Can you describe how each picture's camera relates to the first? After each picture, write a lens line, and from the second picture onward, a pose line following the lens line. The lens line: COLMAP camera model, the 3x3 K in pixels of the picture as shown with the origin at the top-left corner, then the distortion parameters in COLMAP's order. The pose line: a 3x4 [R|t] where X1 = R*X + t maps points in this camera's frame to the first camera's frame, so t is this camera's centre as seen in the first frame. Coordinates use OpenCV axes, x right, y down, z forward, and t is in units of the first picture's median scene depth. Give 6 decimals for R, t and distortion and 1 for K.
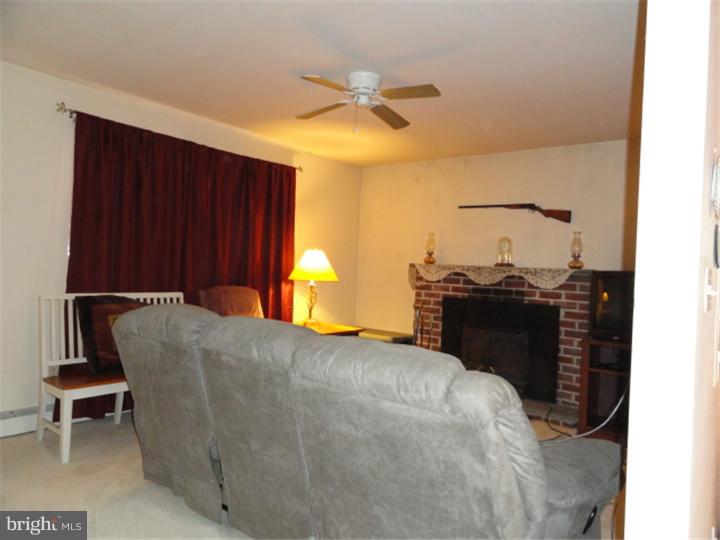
lens RADIAL K [[489.3, 0, 359.9], [0, 489.3, 272.2], [0, 0, 1]] dist [0.007733, 0.000411]
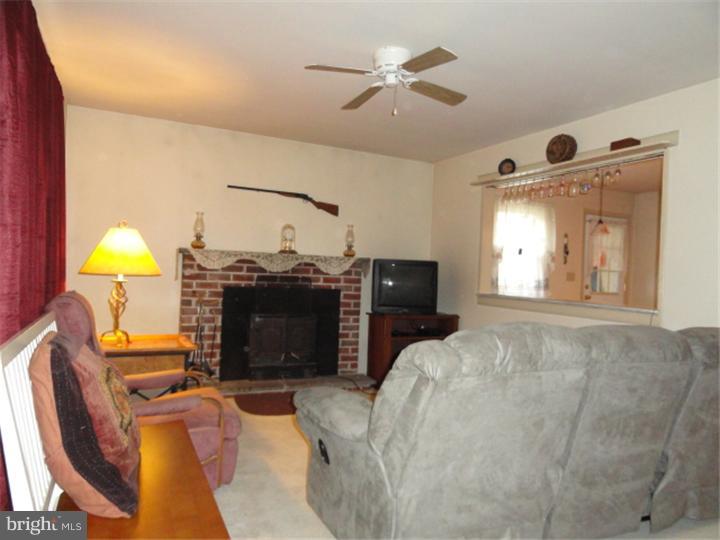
lens RADIAL K [[505.0, 0, 360.2], [0, 505.0, 268.6], [0, 0, 1]] dist [-0.002445, 0.004976]
pose [[0.455861, -0.027903, 0.889613, -0.566983], [-0.019364, 0.998961, 0.041256, -0.026340], [-0.889840, -0.036033, 0.454847, 0.389604]]
